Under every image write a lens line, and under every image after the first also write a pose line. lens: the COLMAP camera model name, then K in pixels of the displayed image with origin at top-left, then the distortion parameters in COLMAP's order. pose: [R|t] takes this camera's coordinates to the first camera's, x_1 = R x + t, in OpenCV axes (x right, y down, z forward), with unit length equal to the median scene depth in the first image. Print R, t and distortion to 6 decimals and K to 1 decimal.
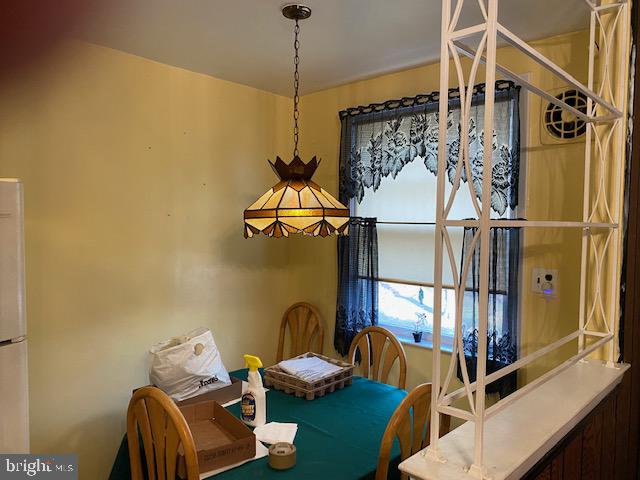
lens RADIAL K [[489.5, 0, 321.0], [0, 489.5, 240.2], [0, 0, 1]] dist [0.025039, -0.020505]
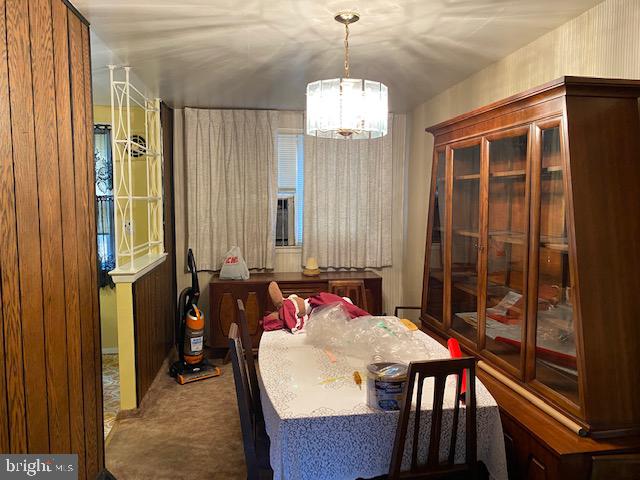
lens RADIAL K [[489.5, 0, 320.8], [0, 489.5, 239.2], [0, 0, 1]] dist [0.025039, -0.020505]
pose [[0.636100, -0.071661, 0.768272, -0.801045], [0.040373, 0.997405, 0.059607, 0.061163], [-0.770550, -0.006899, 0.637342, -1.205412]]
